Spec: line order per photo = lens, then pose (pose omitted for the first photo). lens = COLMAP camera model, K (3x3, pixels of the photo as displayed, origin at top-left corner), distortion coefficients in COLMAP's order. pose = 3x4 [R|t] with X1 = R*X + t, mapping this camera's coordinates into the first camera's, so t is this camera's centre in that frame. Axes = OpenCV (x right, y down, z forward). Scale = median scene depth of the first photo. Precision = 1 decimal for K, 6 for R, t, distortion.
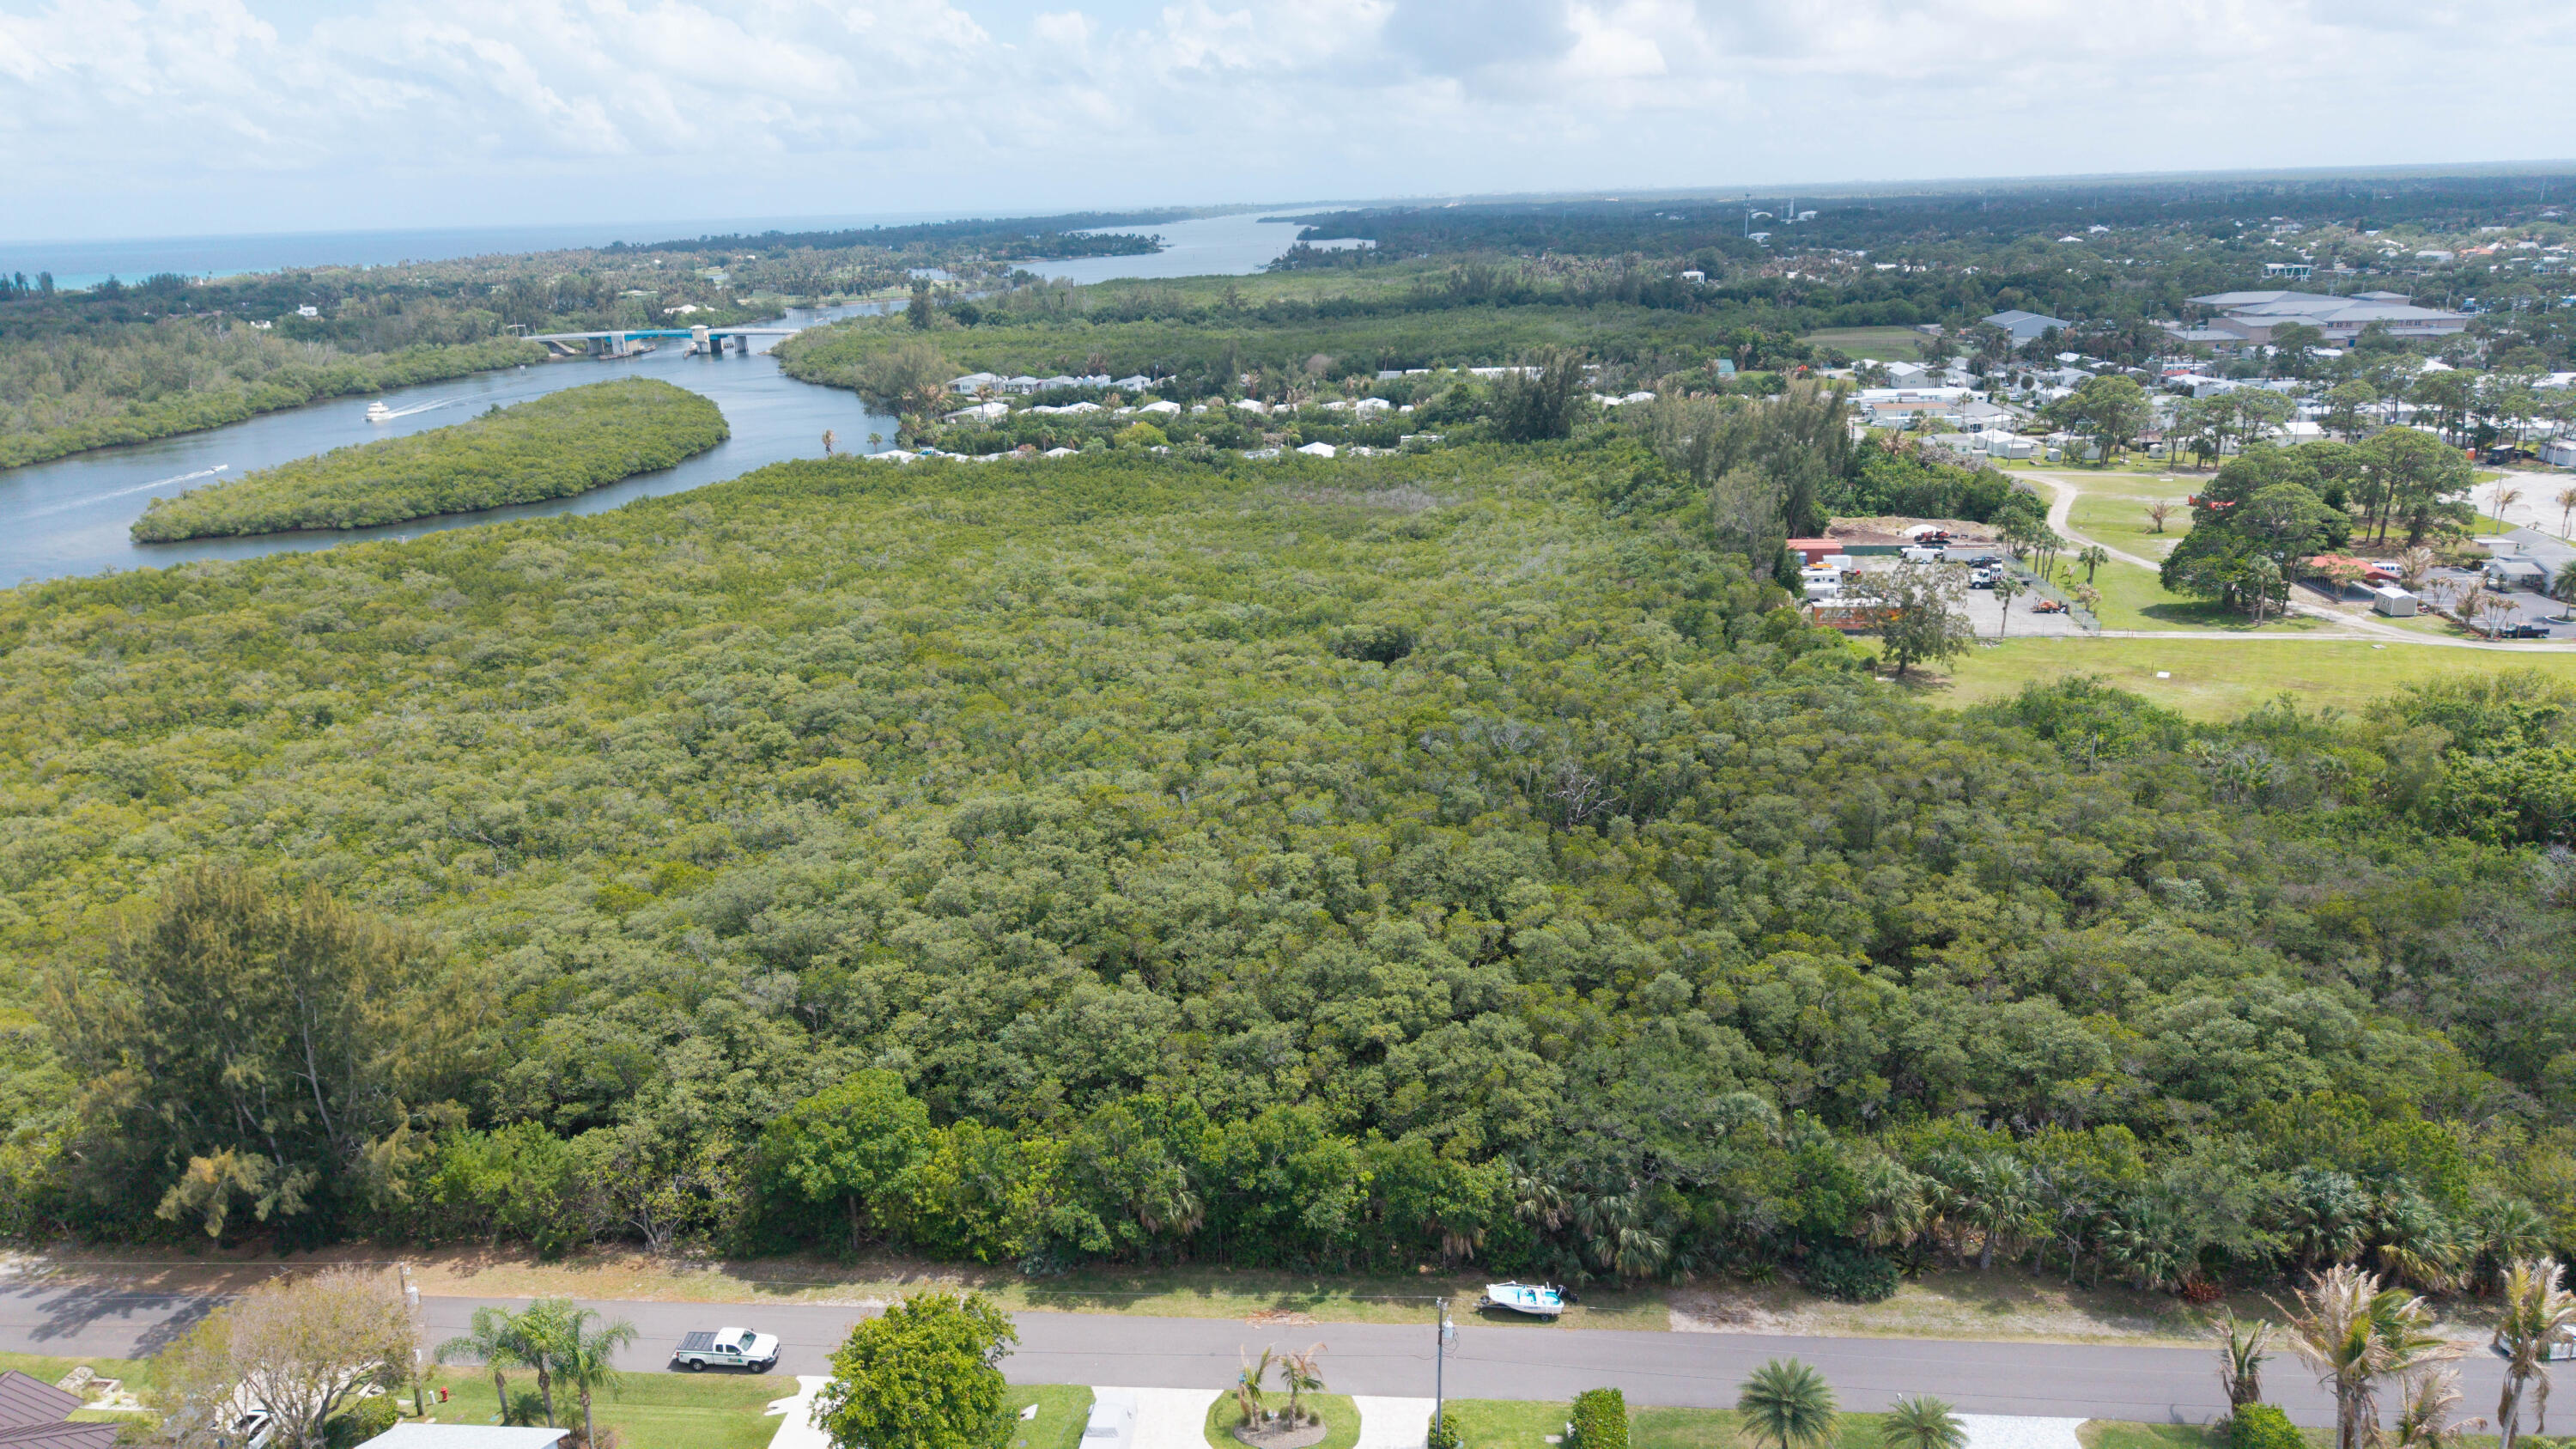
lens RADIAL K [[1710.7, 0, 1289.4], [0, 1710.7, 737.4], [0, 0, 1]] dist [0.026051, -0.028744]
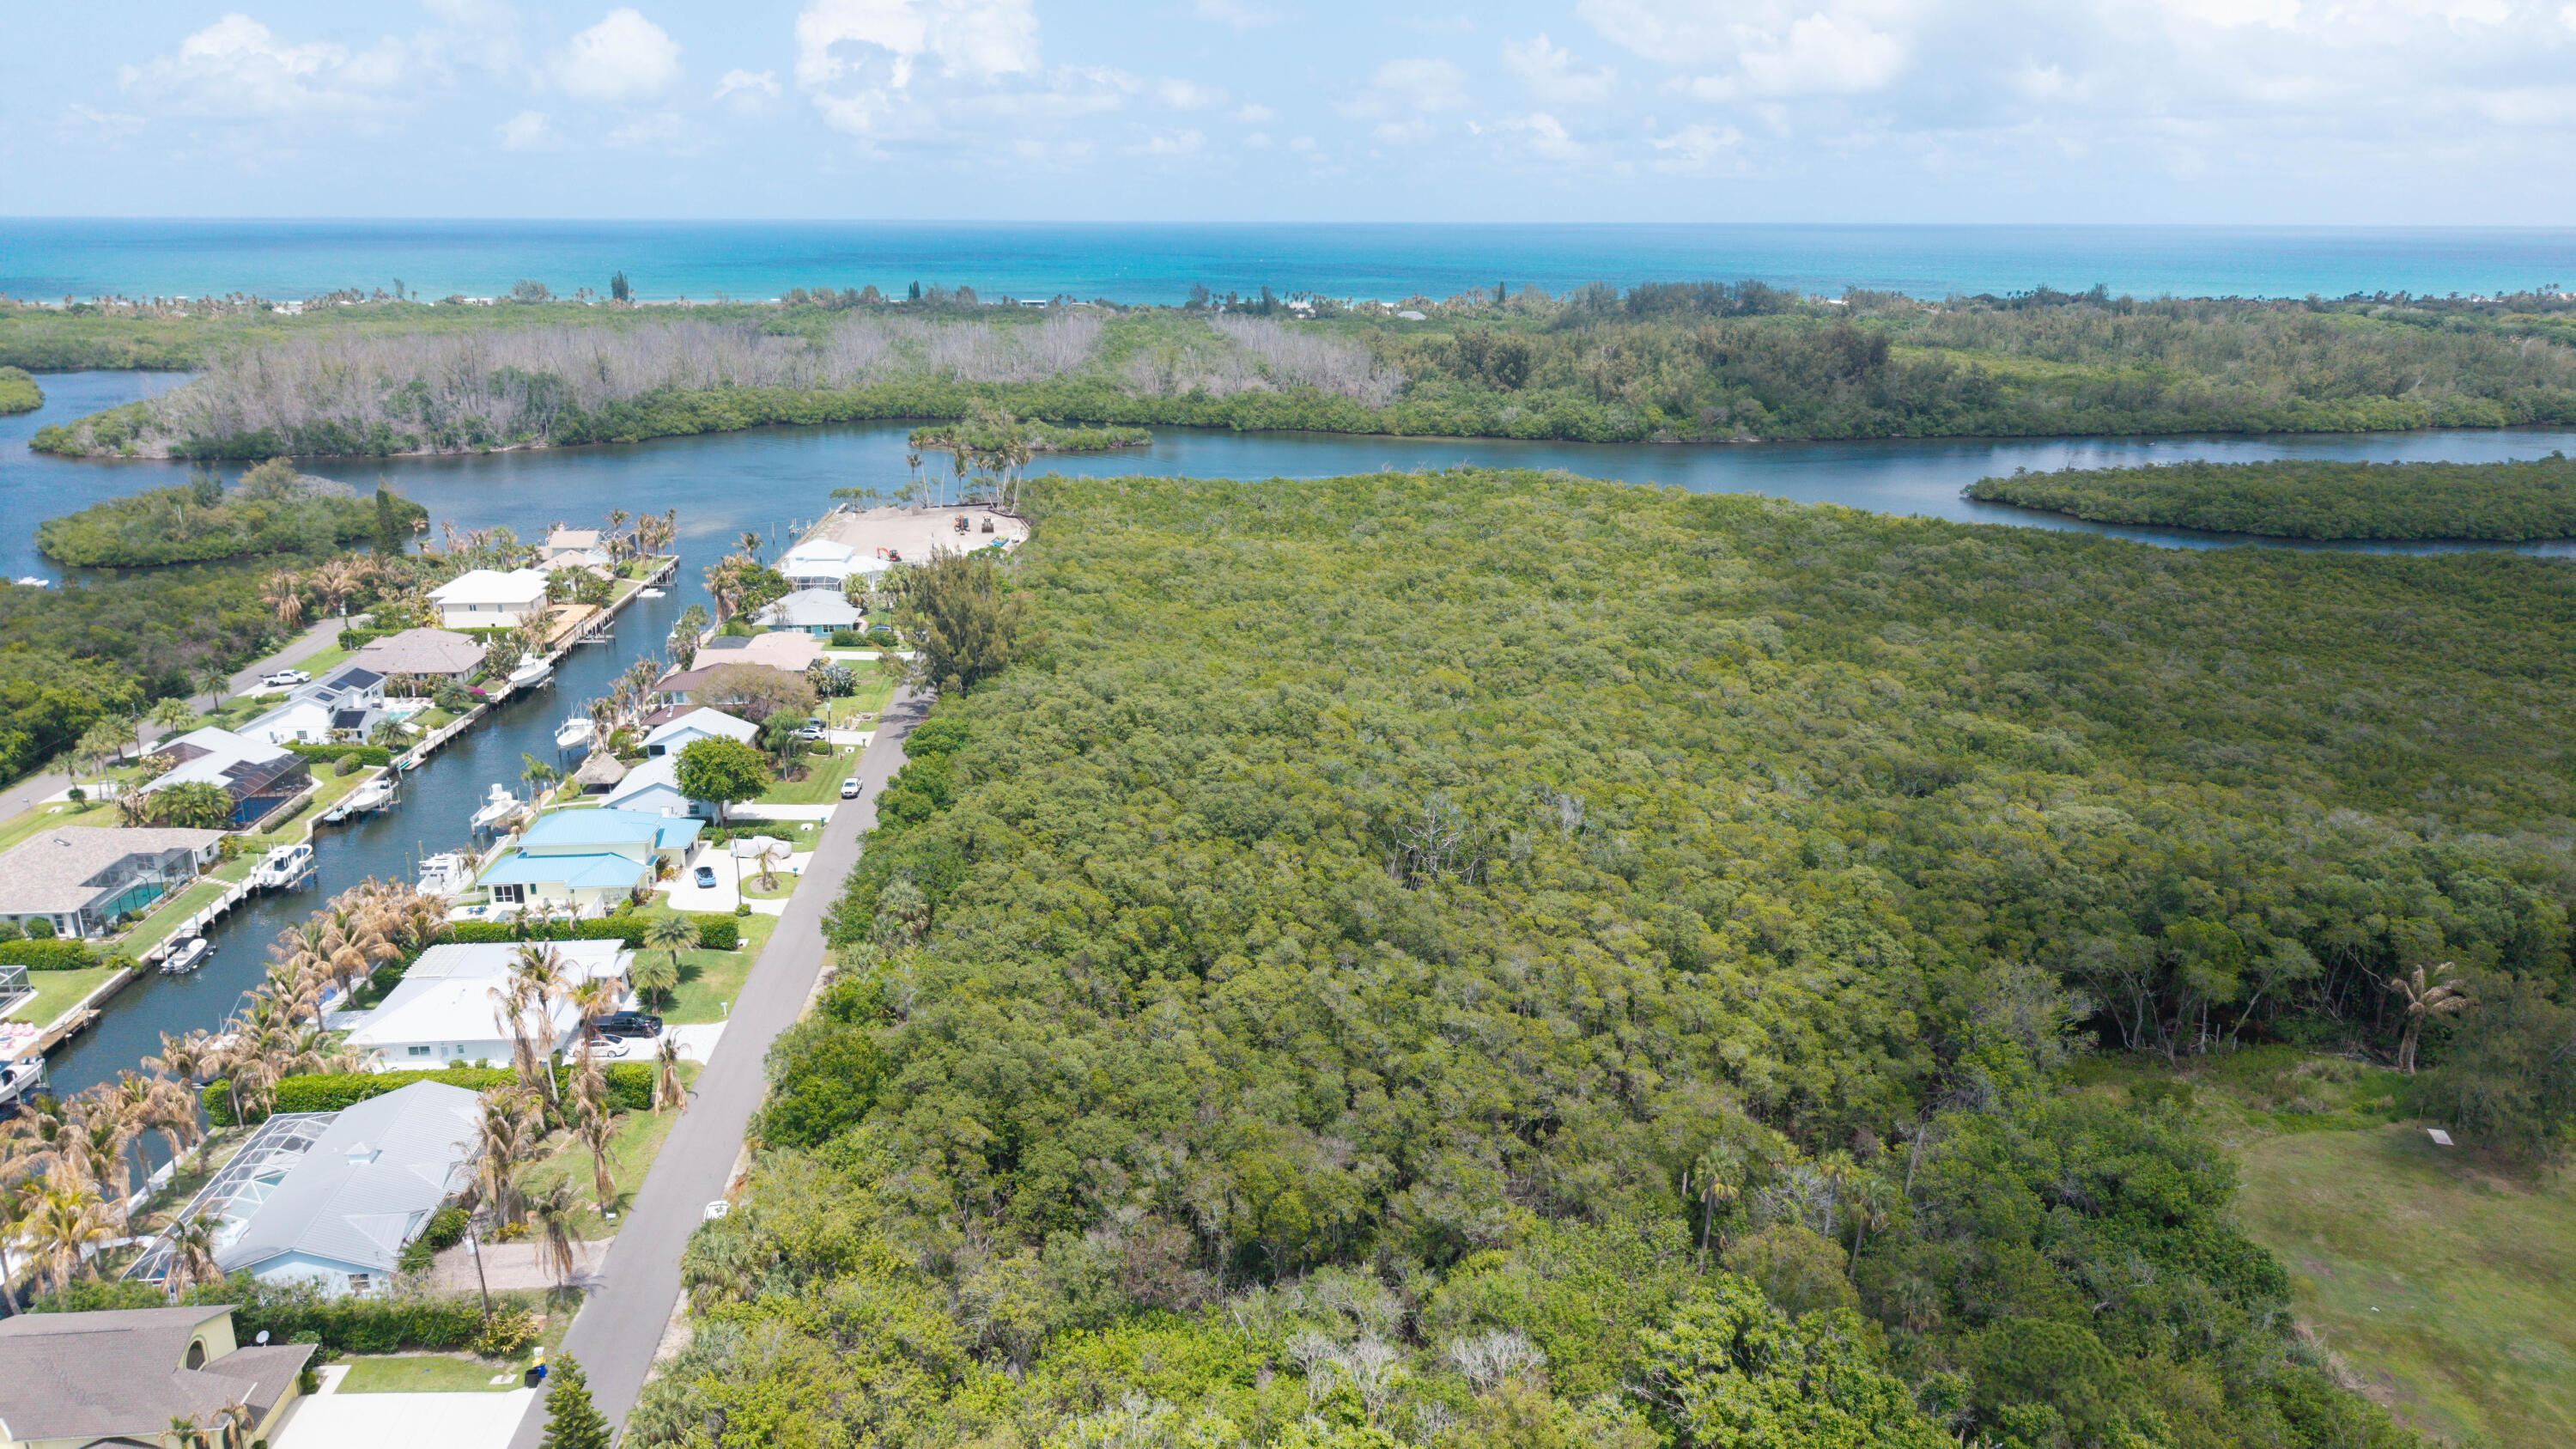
lens RADIAL K [[1710.7, 0, 1286.7], [0, 1710.7, 740.8], [0, 0, 1]] dist [0.026051, -0.028744]
pose [[0.166245, 0.317336, -0.933628, 0.471263], [-0.304334, 0.917094, 0.257525, -0.116000], [0.937946, 0.241323, 0.249038, 0.242053]]
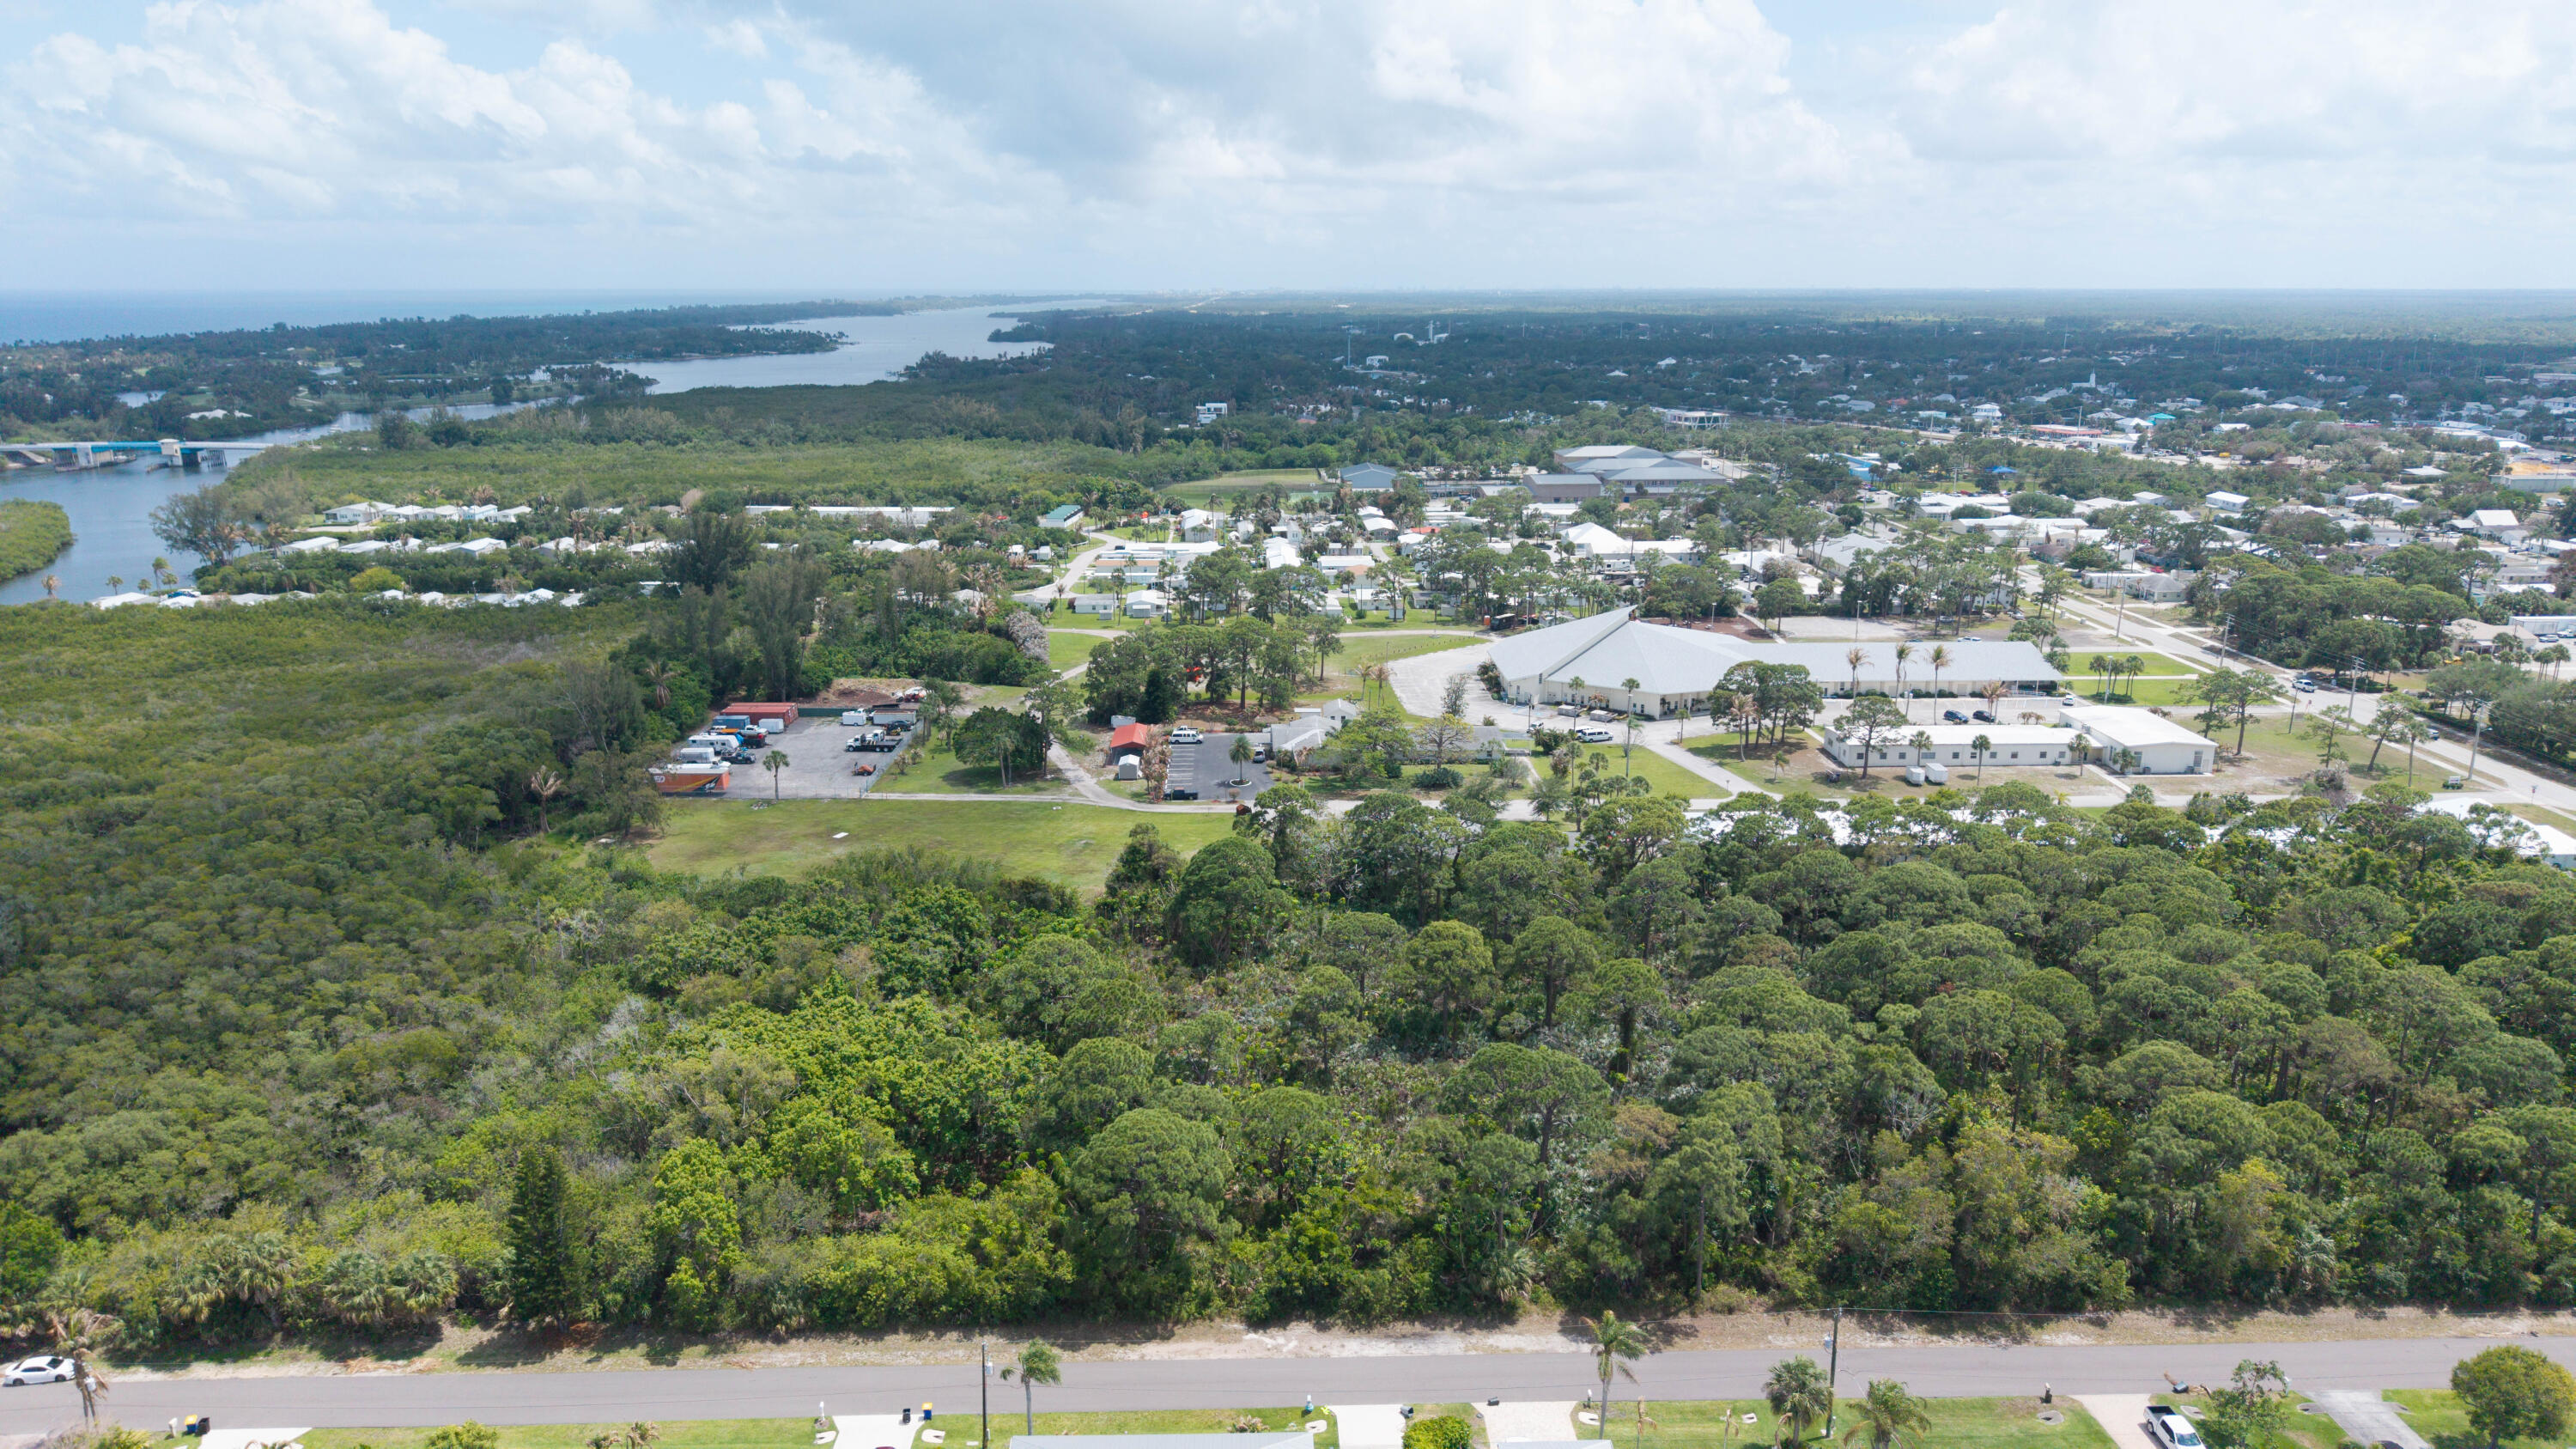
lens RADIAL K [[1710.7, 0, 1278.8], [0, 1710.7, 732.4], [0, 0, 1]] dist [0.026051, -0.028744]
pose [[0.992994, 0.000276, 0.118167, 0.387890], [0.005867, 0.998649, -0.051639, -0.025860], [-0.118022, 0.051971, 0.991650, -0.144272]]
